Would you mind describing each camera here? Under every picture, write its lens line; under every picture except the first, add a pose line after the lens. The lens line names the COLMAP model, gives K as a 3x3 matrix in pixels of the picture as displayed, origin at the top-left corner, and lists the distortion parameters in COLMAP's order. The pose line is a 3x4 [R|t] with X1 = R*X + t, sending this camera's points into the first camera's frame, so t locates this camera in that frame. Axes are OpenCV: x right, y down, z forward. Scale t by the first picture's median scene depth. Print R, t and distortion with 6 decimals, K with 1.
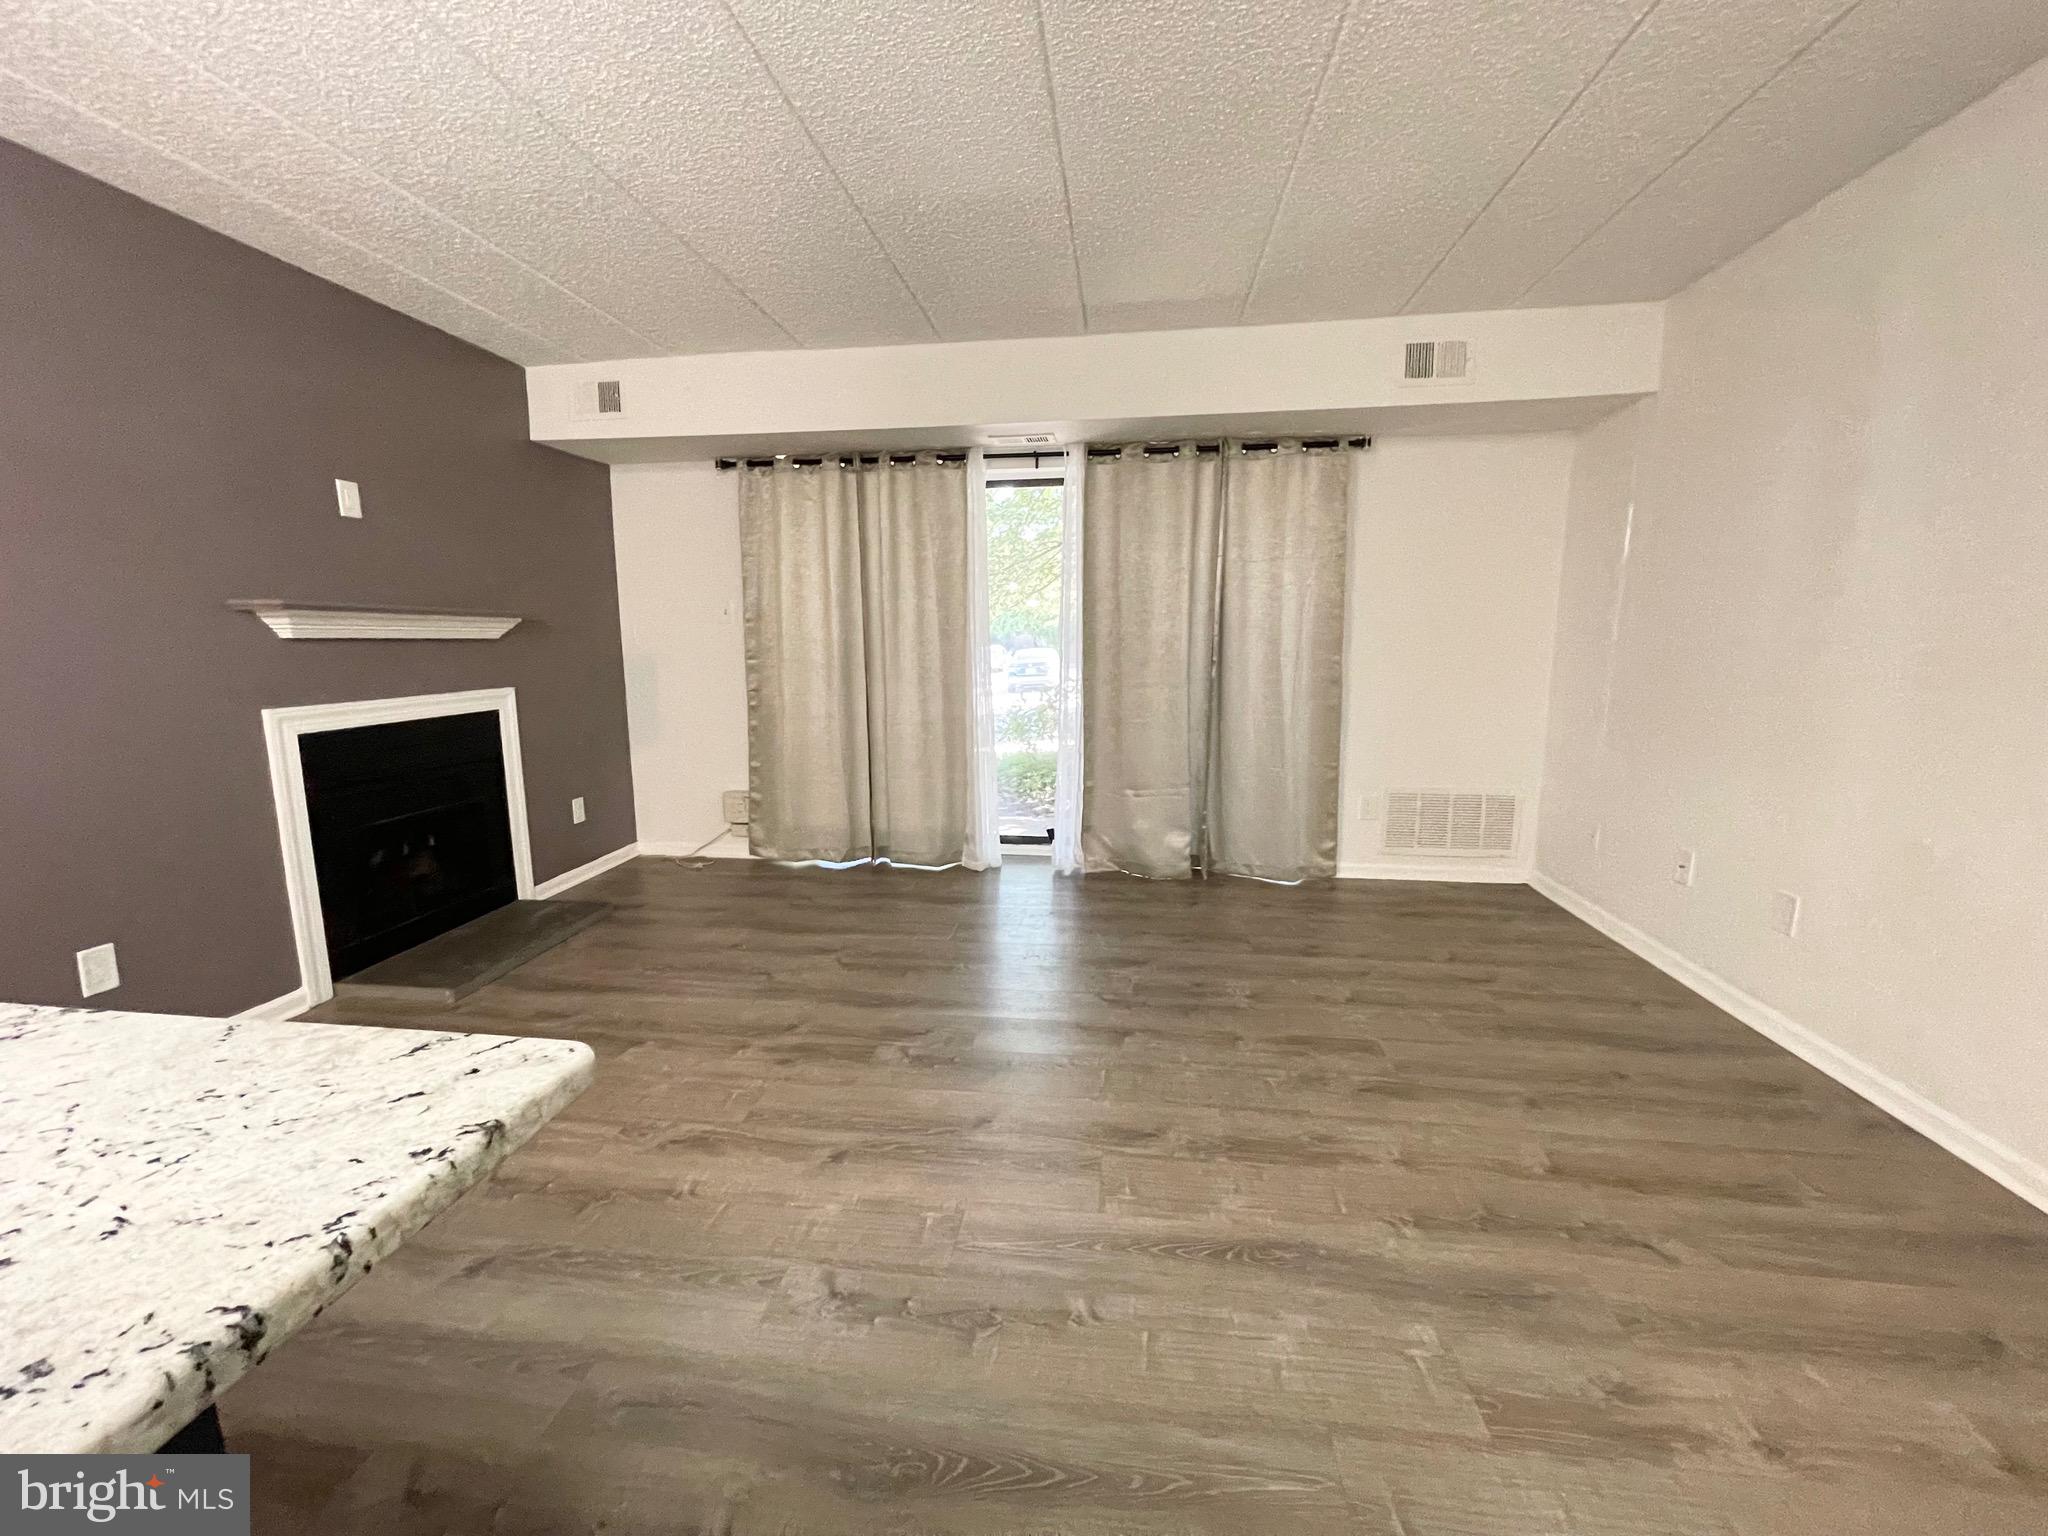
lens RADIAL K [[831.8, 0, 1024.0], [0, 831.8, 768.0], [0, 0, 1]] dist [-0.000178, -0.000021]
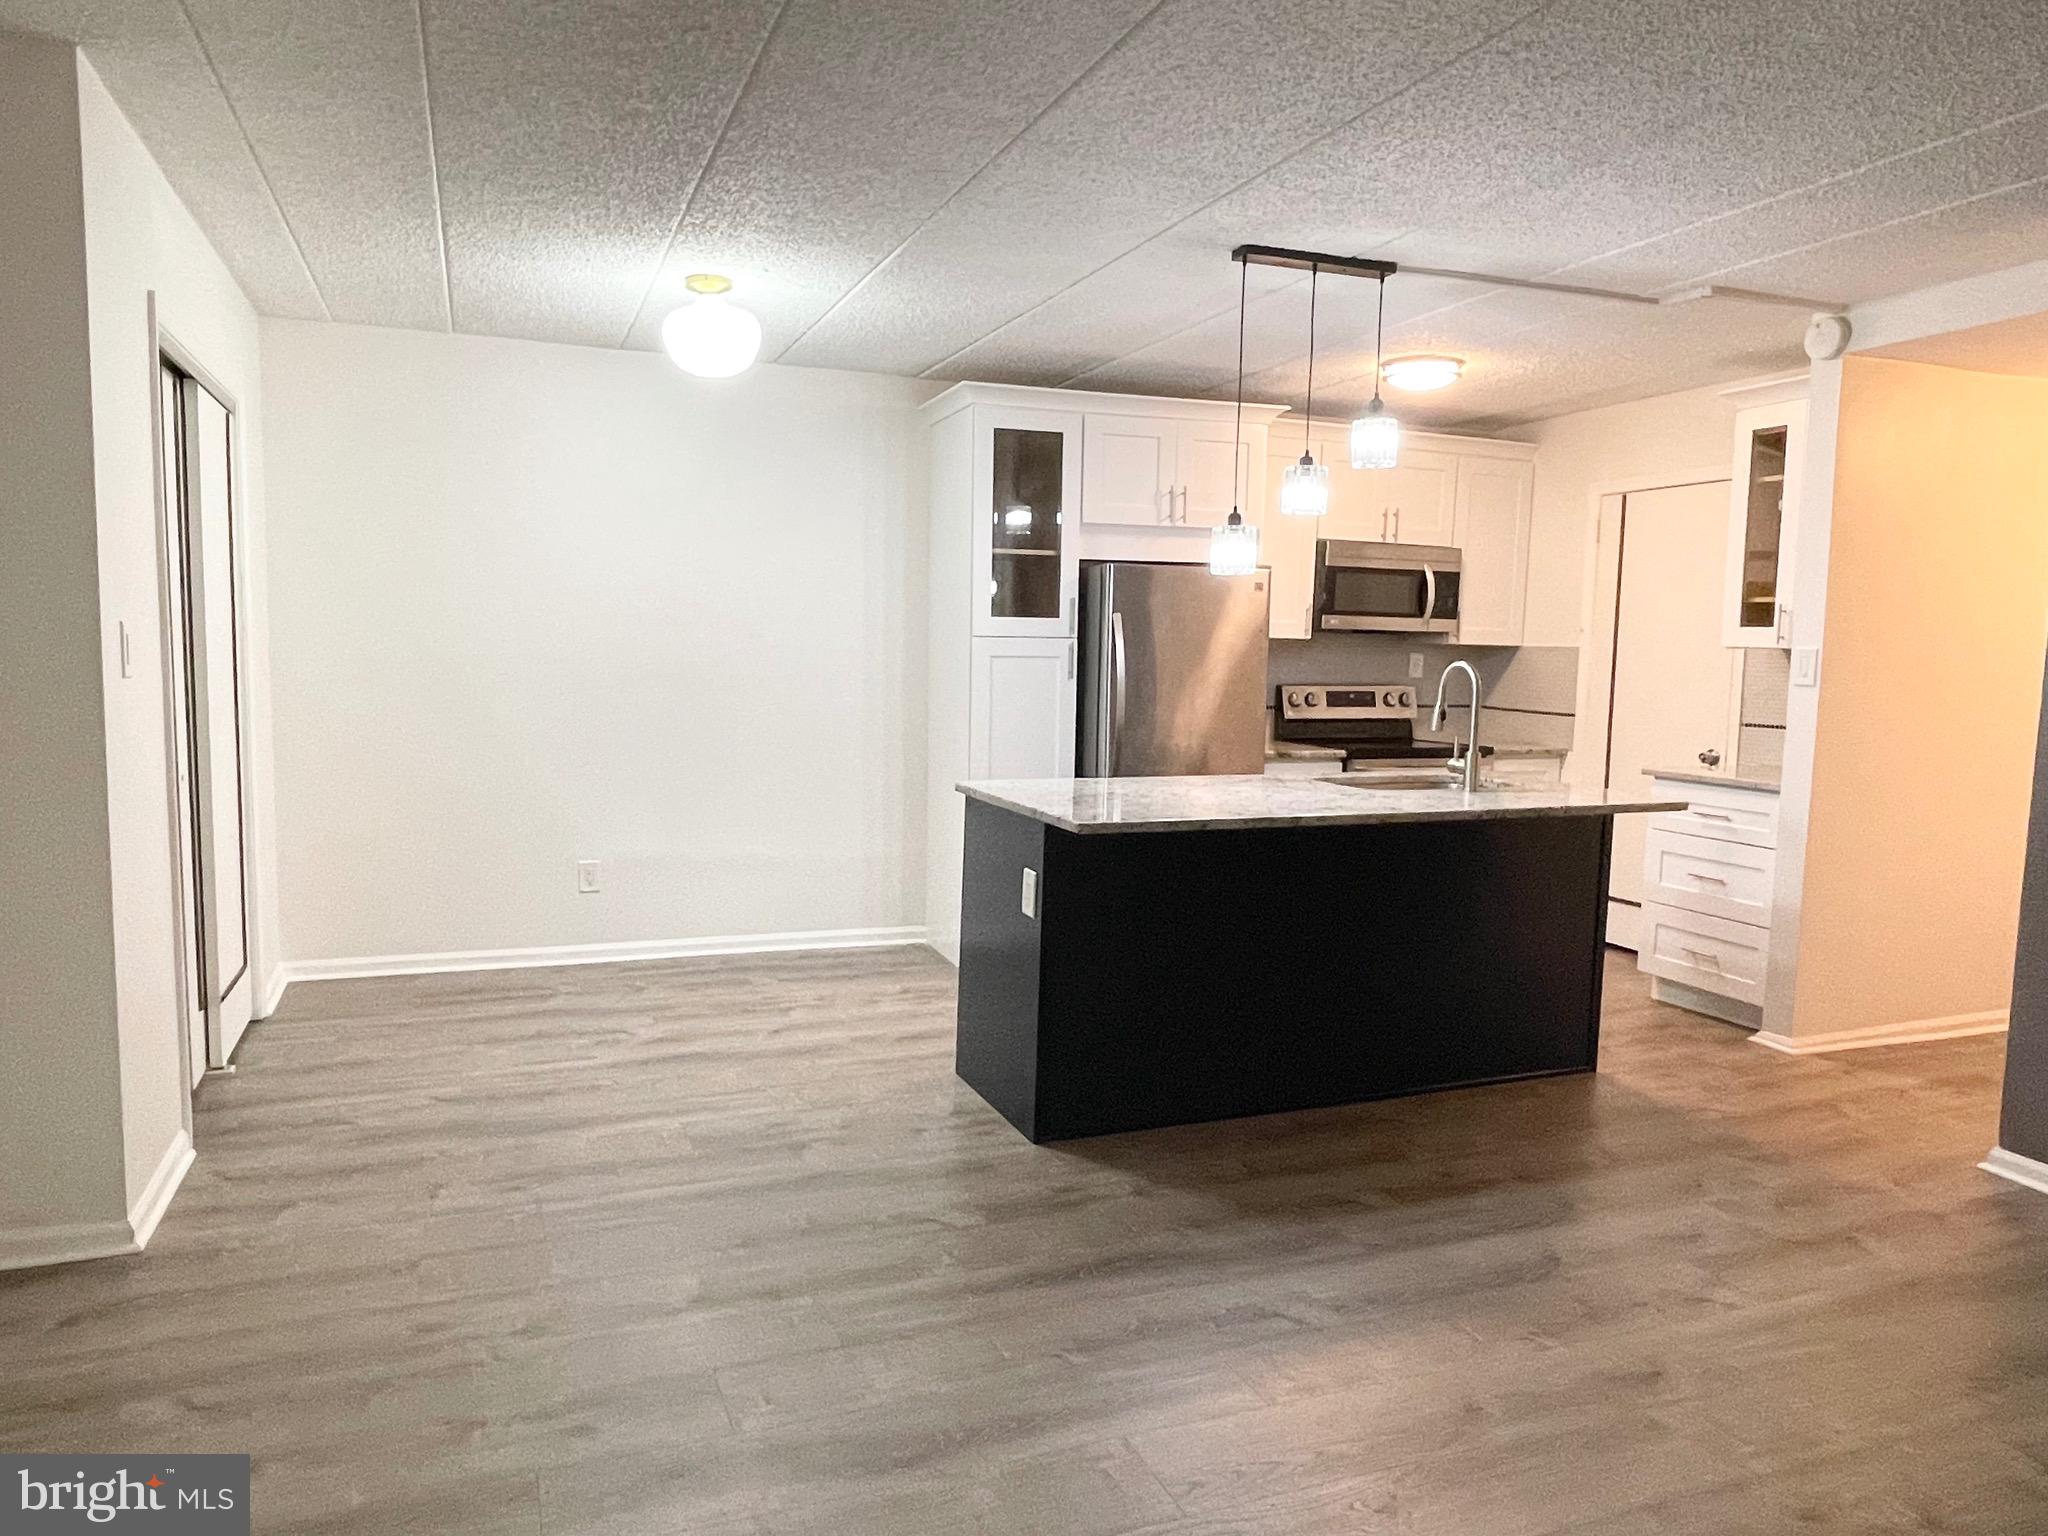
lens RADIAL K [[1347.0, 0, 1024.0], [0, 1347.0, 768.0], [0, 0, 1]] dist [0.004849, -0.034621]
pose [[-0.868593, 0.030860, -0.494565, 0.841612], [-0.093848, 0.969751, 0.225334, -0.389933], [0.486559, 0.242138, -0.839423, 2.000768]]
